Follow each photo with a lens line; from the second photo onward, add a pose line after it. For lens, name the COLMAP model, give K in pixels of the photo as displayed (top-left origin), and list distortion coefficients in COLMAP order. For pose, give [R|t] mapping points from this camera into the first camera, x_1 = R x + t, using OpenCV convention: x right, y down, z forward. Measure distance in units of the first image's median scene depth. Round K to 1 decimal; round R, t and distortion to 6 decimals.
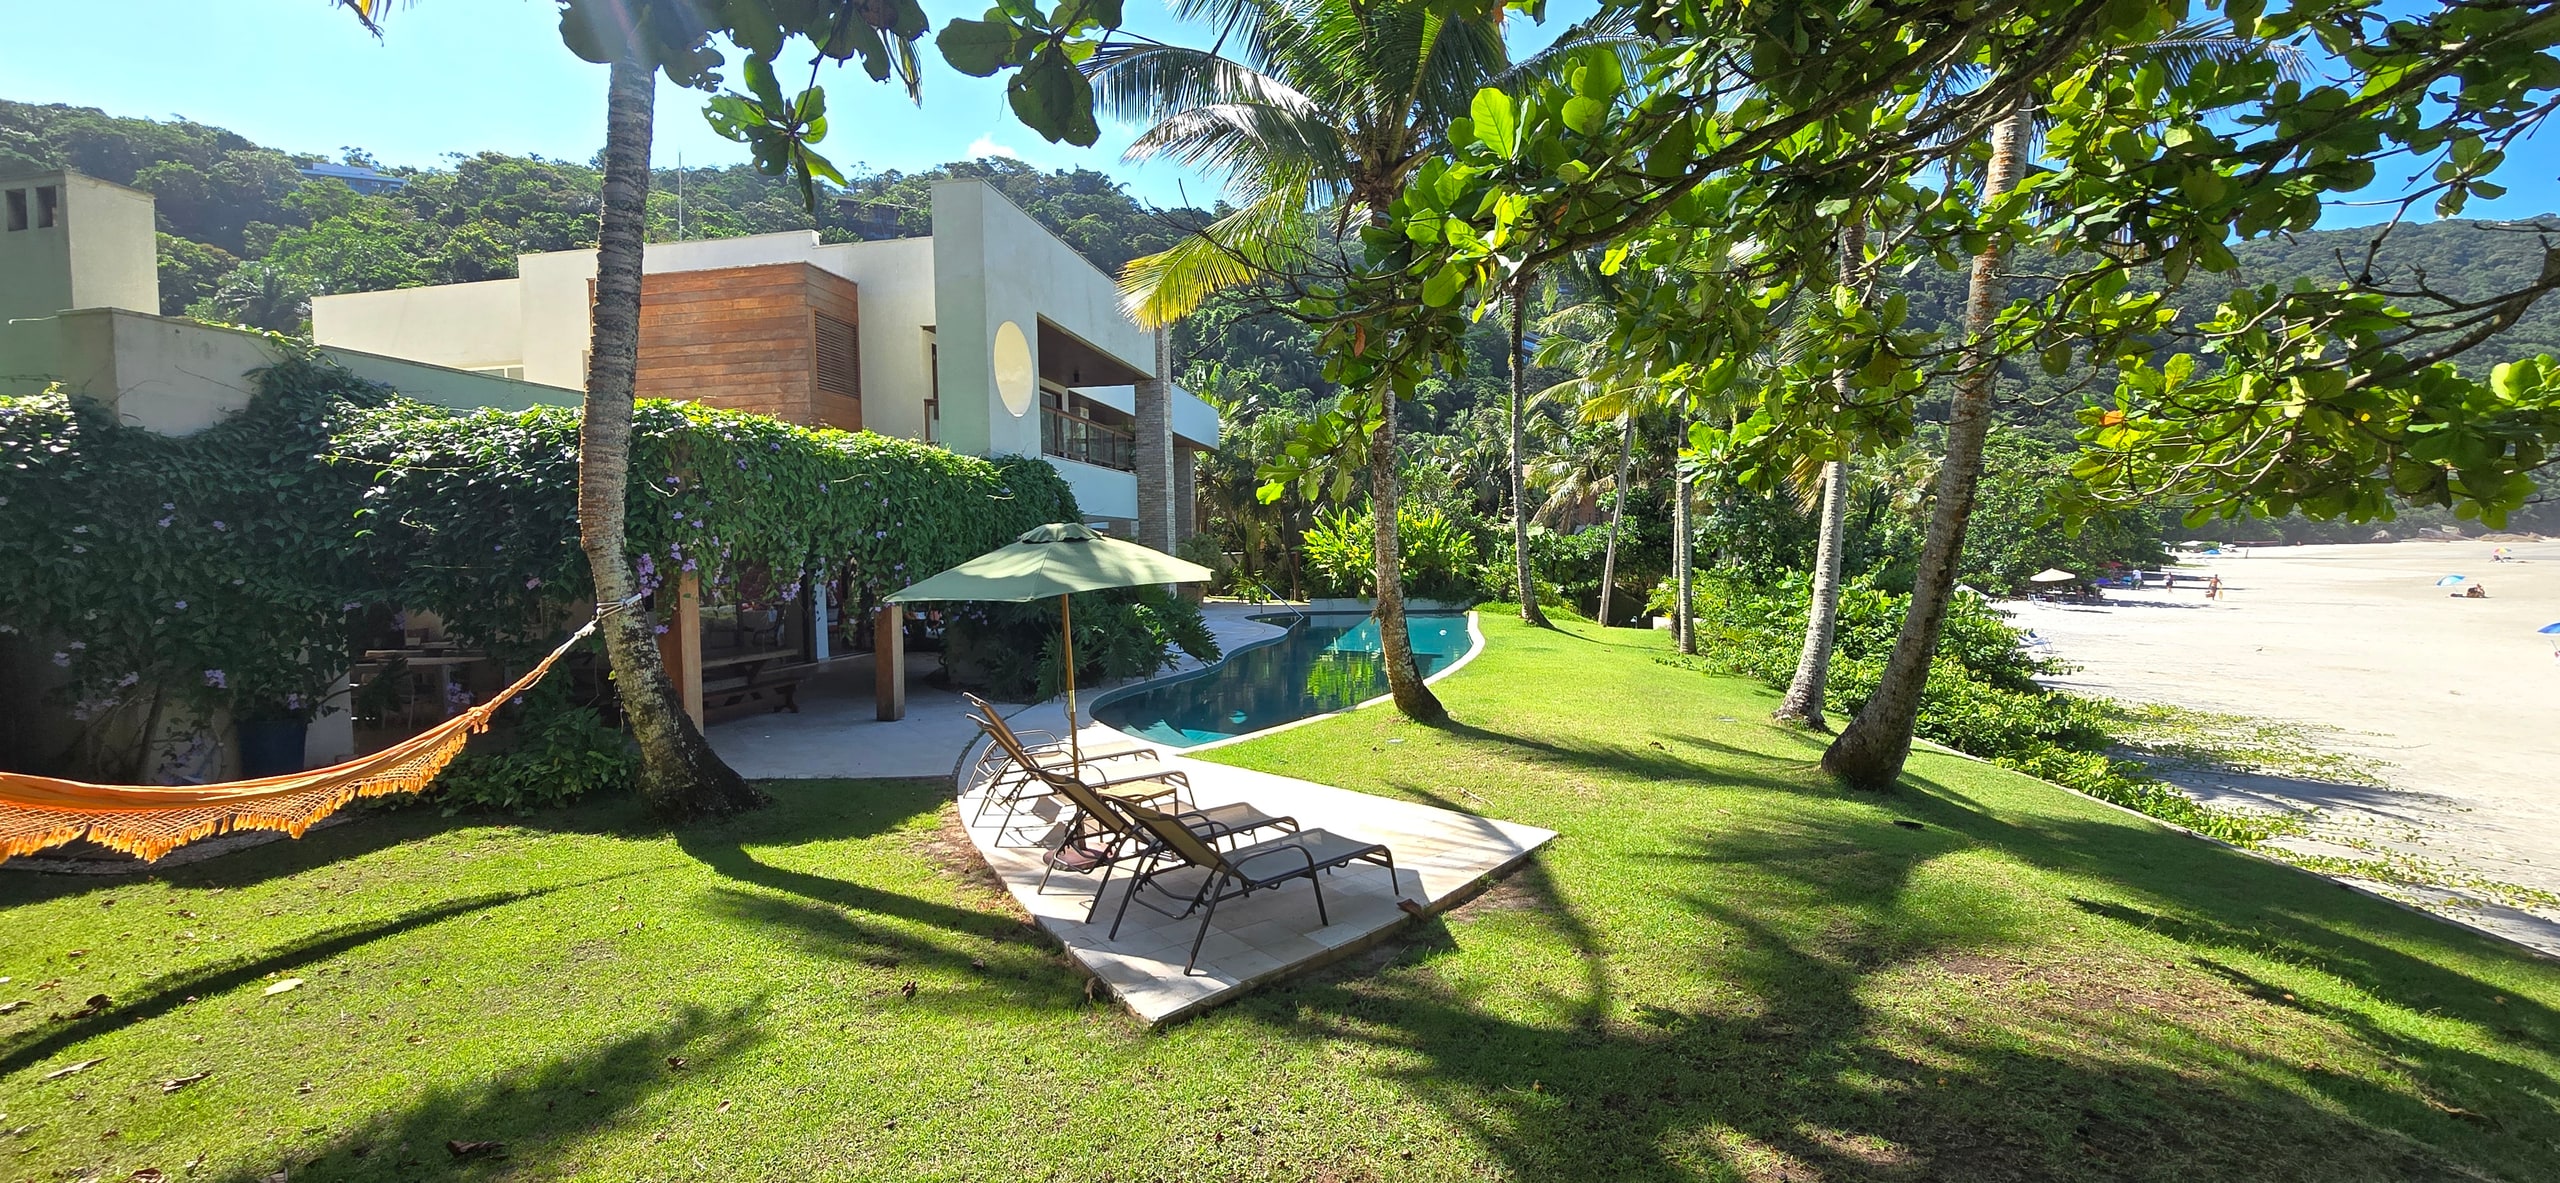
lens RADIAL K [[1049.8, 0, 1273.3], [0, 1049.8, 594.0], [0, 0, 1]] dist [-0.002755, -0.000234]
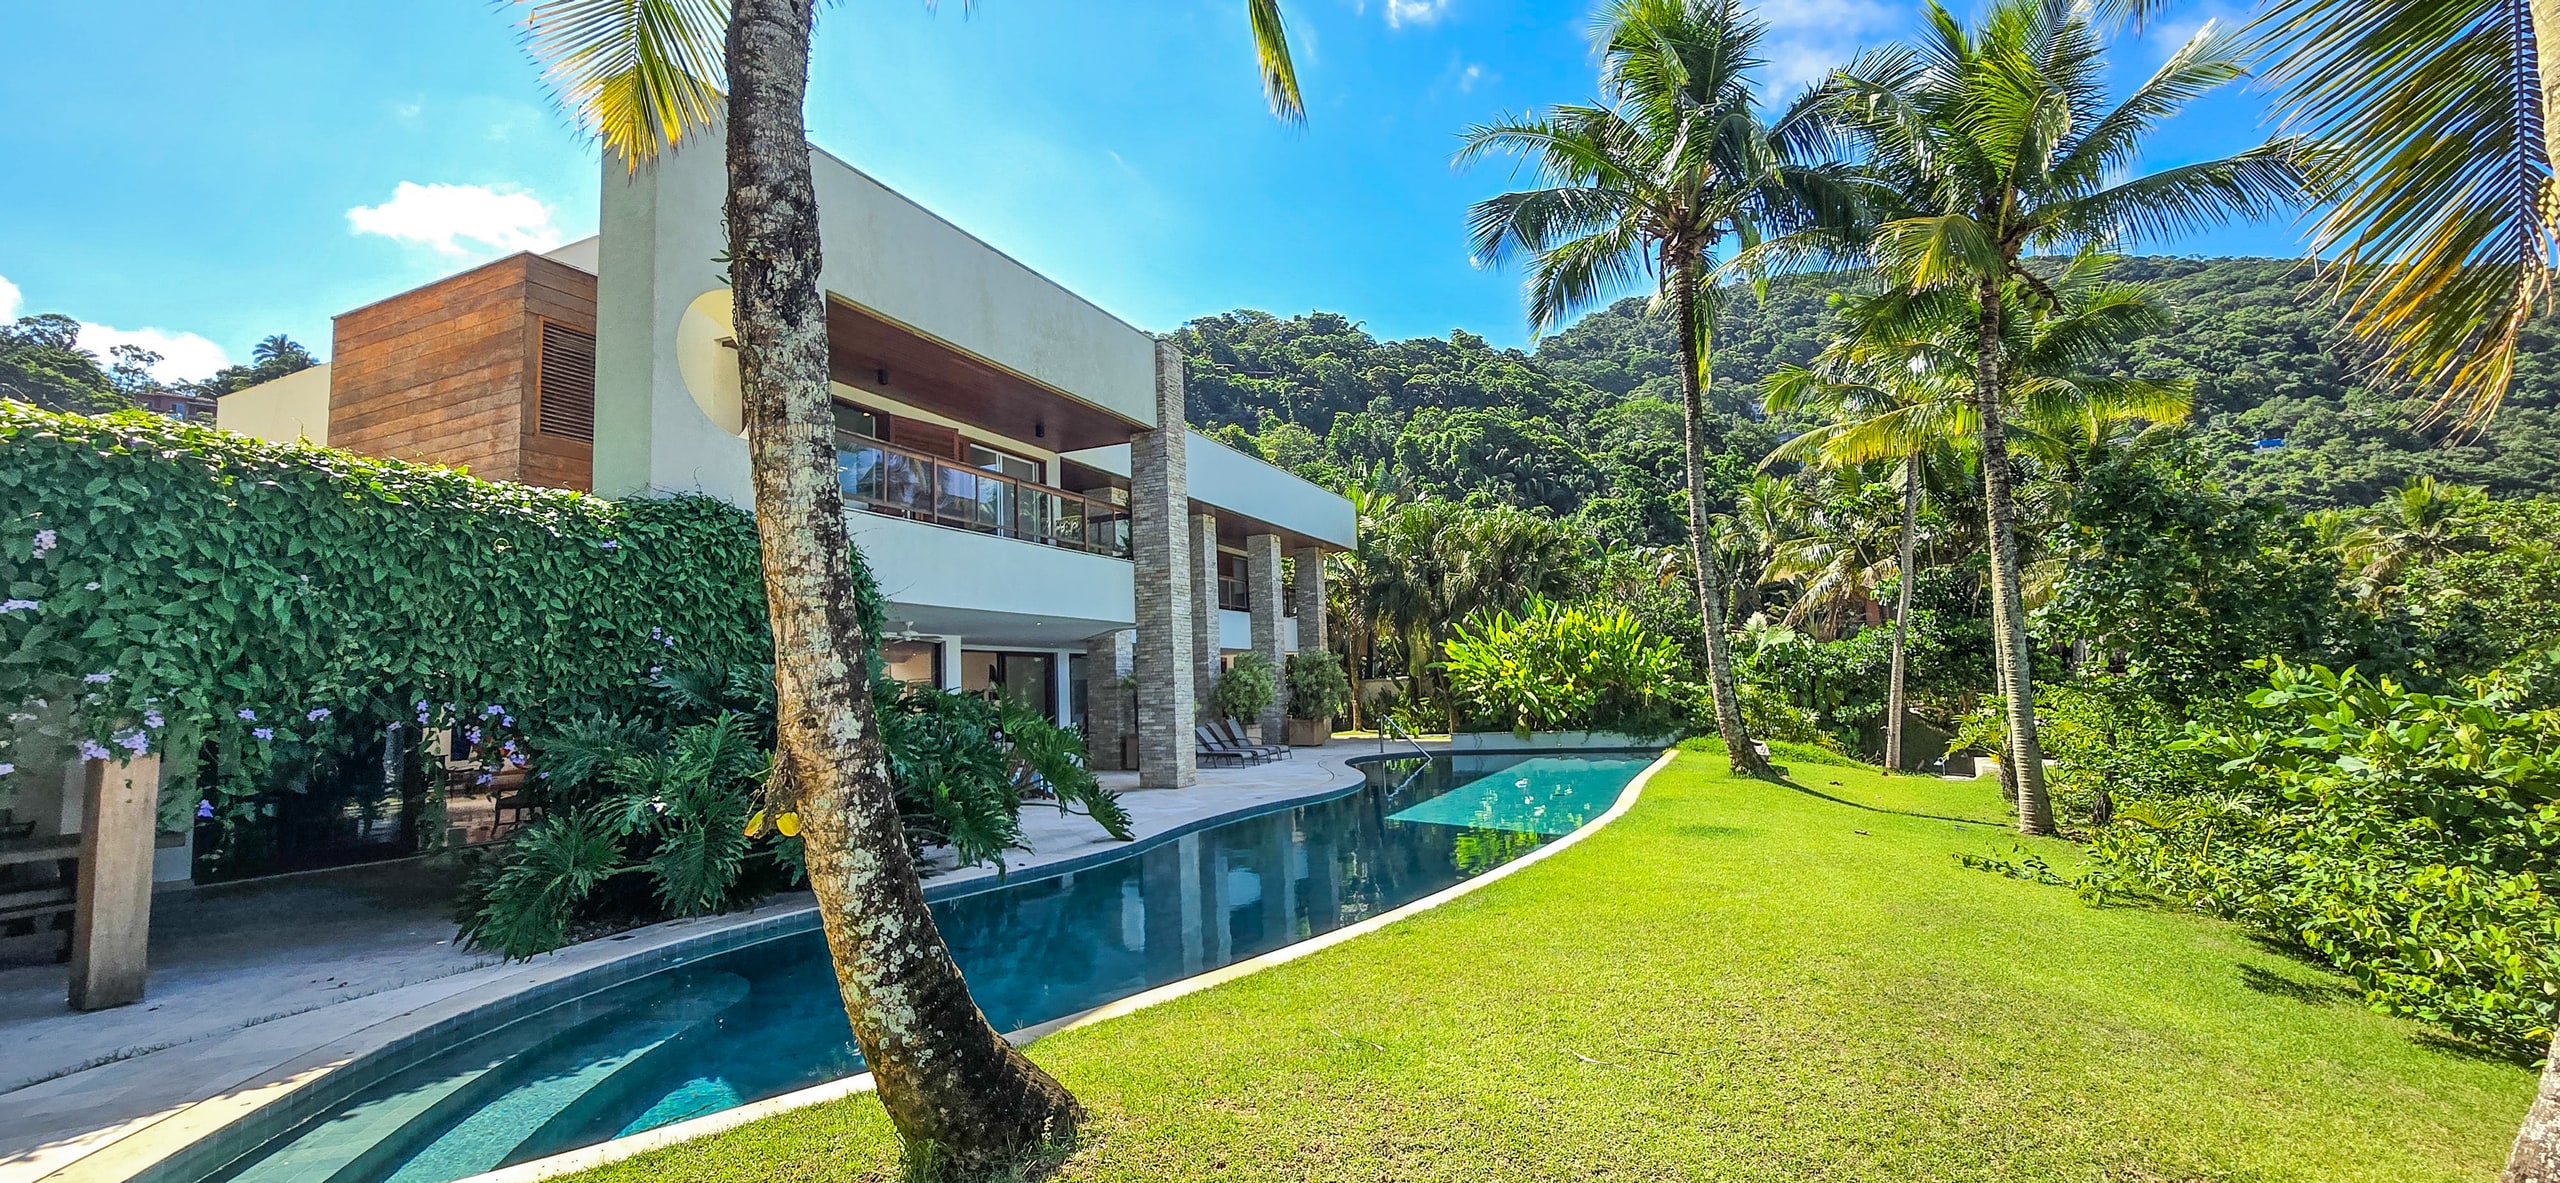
lens RADIAL K [[1049.8, 0, 1273.3], [0, 1049.8, 594.0], [0, 0, 1]] dist [-0.002755, -0.000234]
pose [[0.969764, -0.038558, -0.240979, 0.094930], [0.007851, 0.991858, -0.127110, 0.000293], [0.243918, 0.121374, 0.962171, 0.236517]]
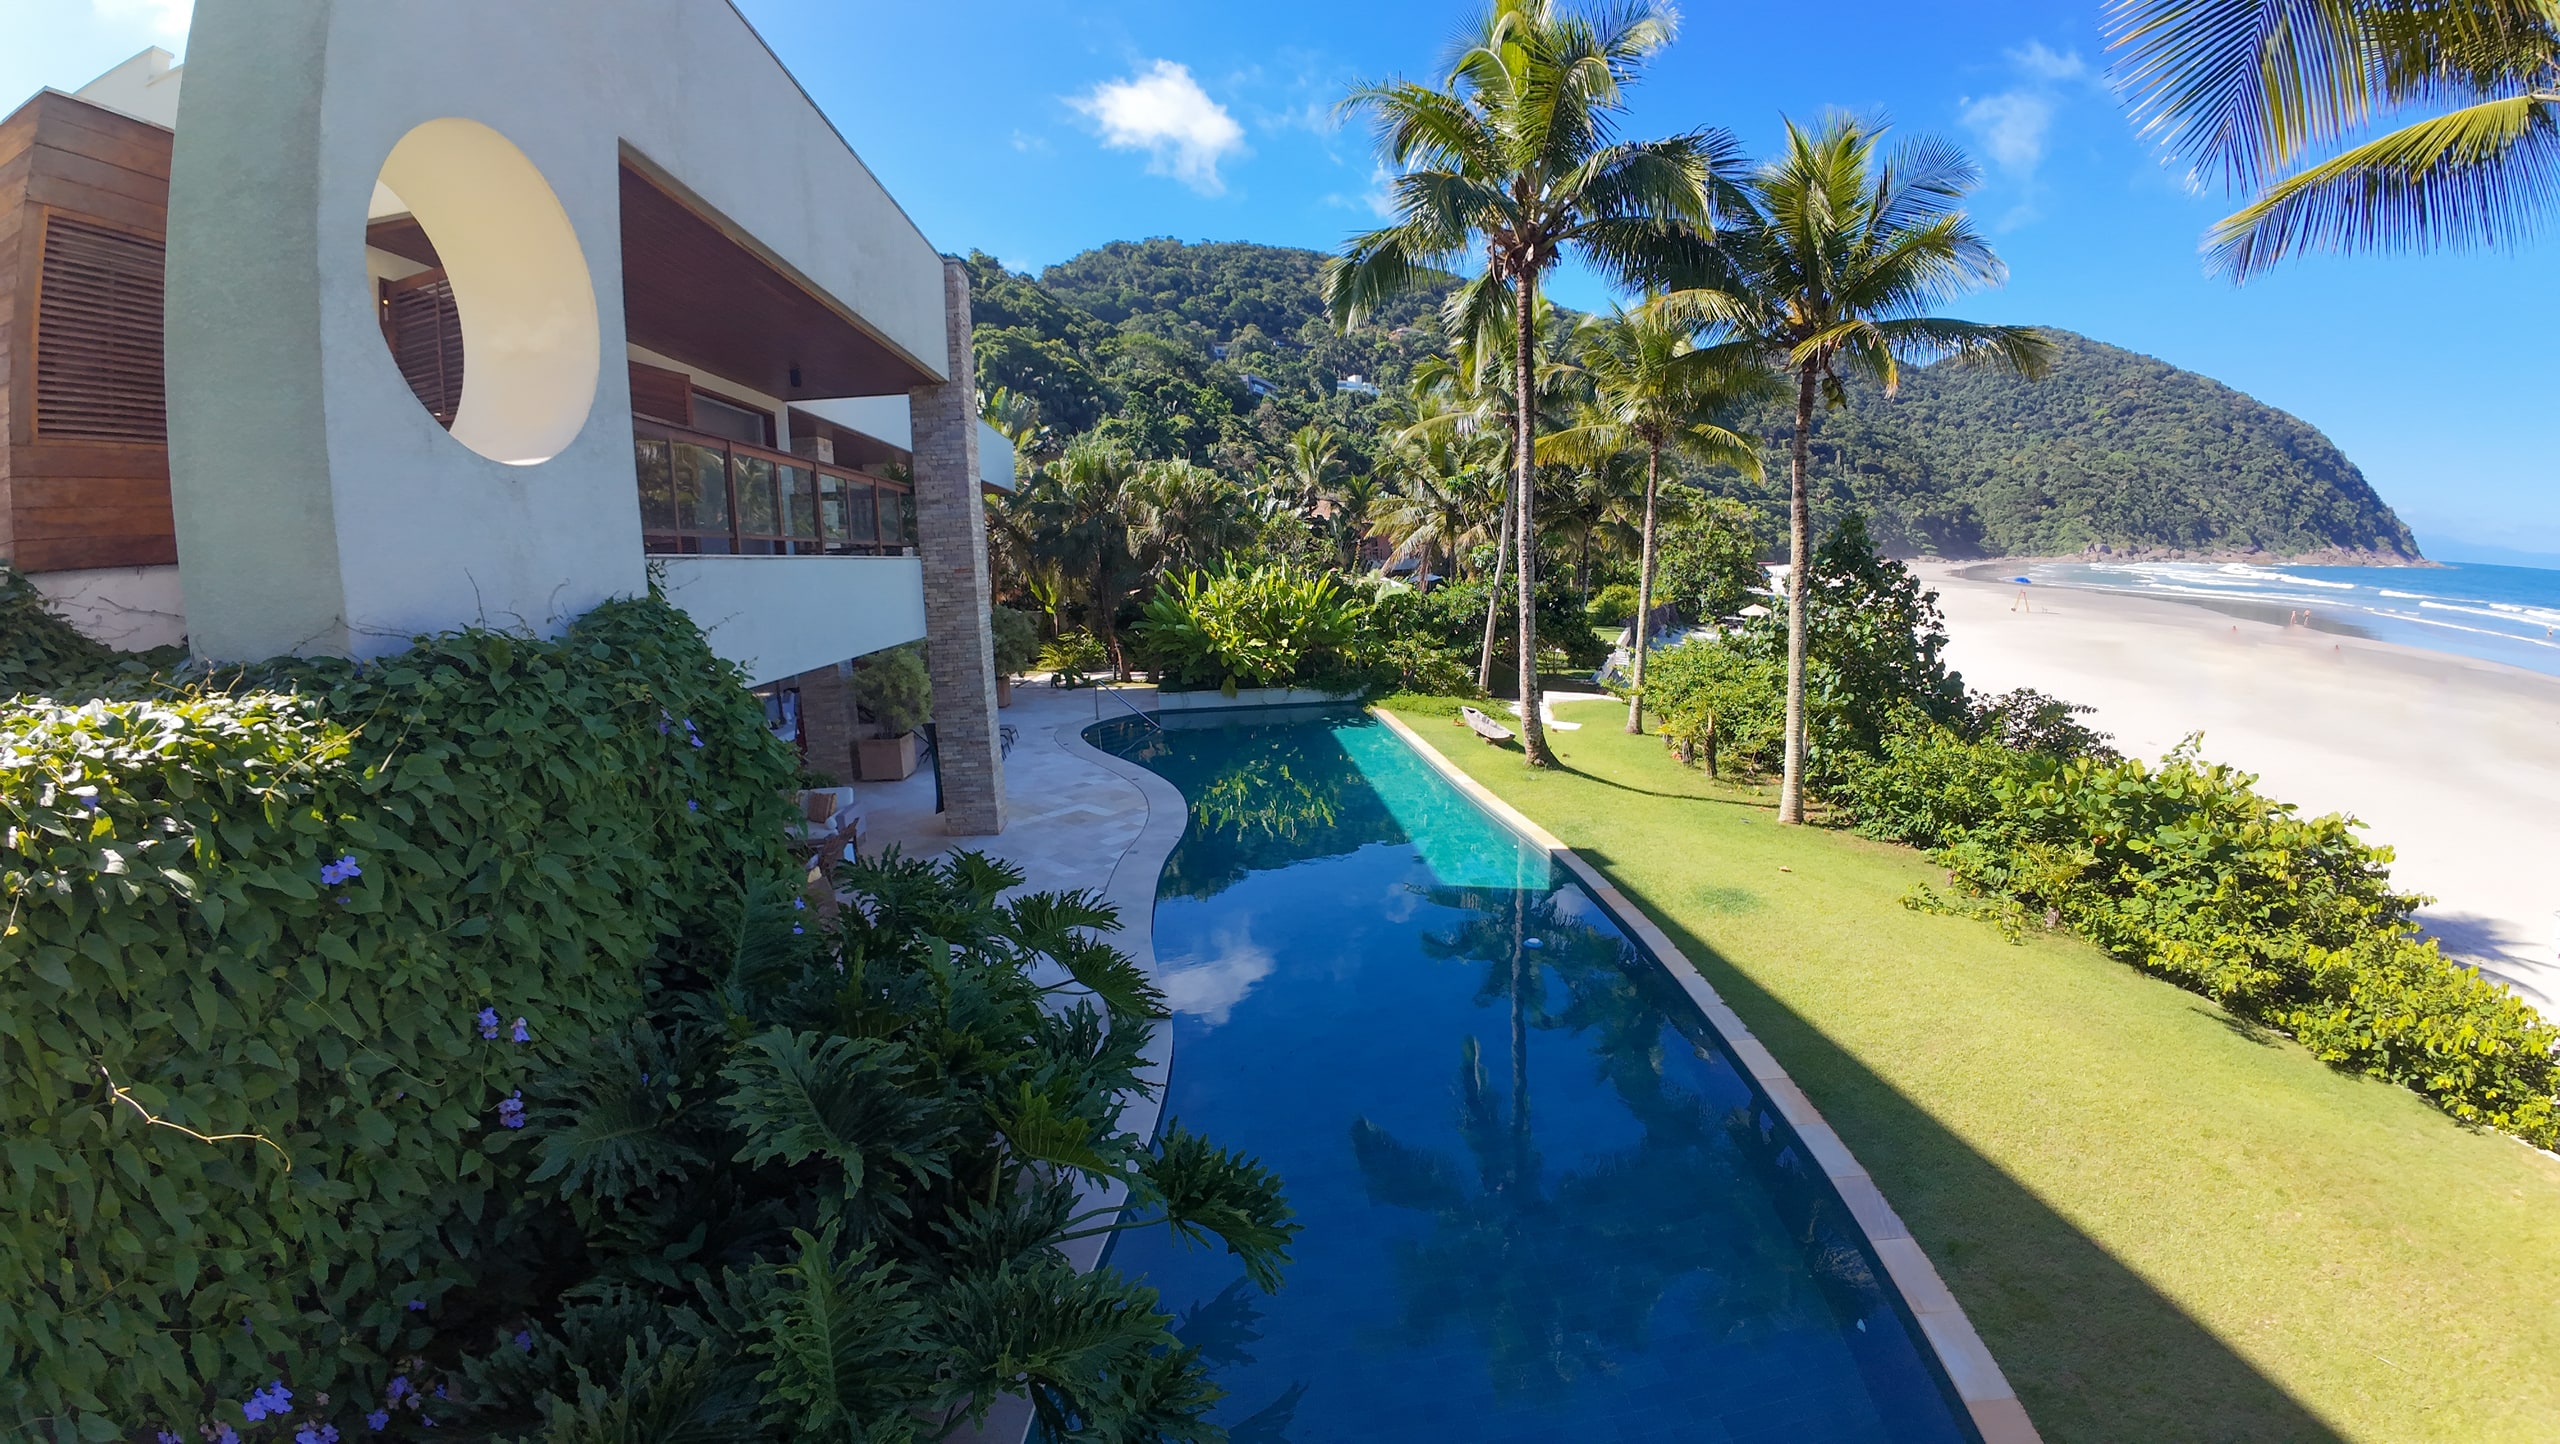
lens RADIAL K [[889.3, 0, 1276.1], [0, 889.3, 708.3], [0, 0, 1]] dist [-0.126259, 0.015854]
pose [[0.963332, -0.052642, 0.263097, -0.052029], [0.020903, 0.992309, 0.122010, -0.060735], [-0.267496, -0.112036, 0.957023, 0.354391]]
